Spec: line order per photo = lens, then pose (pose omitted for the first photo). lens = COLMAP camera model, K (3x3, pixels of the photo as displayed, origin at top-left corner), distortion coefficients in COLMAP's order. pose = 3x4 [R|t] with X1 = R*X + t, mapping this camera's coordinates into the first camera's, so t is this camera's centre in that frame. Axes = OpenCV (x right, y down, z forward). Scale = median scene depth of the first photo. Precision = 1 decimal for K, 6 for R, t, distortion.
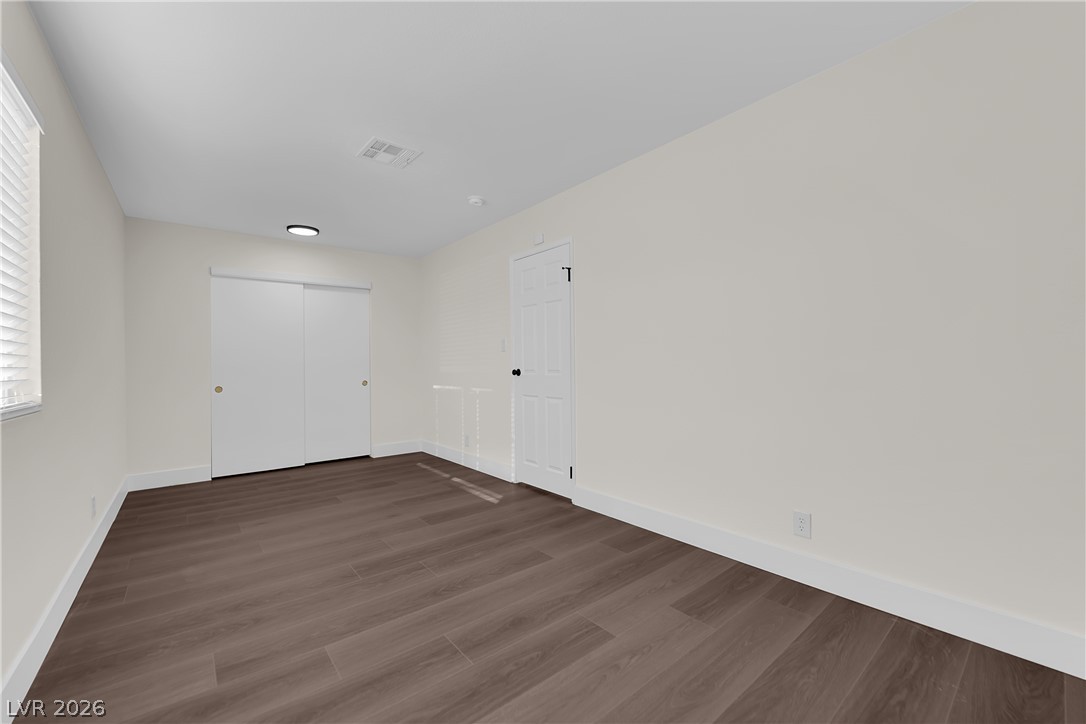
lens RADIAL K [[440.7, 0, 546.6], [0, 440.7, 362.3], [0, 0, 1]] dist [-0.011815, -0.002129]
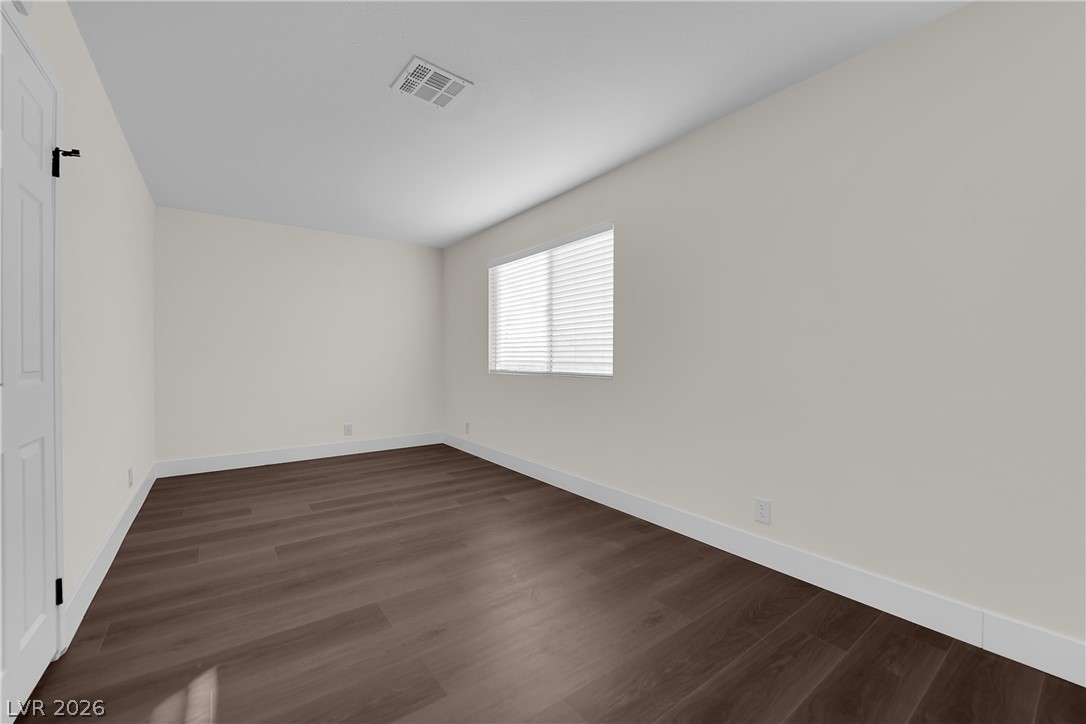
lens RADIAL K [[440.7, 0, 541.4], [0, 440.7, 359.4], [0, 0, 1]] dist [-0.011815, -0.002129]
pose [[-0.998411, 0.012610, 0.054916, -0.669689], [0.012700, 0.999919, 0.001291, 0.016375], [-0.054896, 0.001986, -0.998490, 2.000221]]
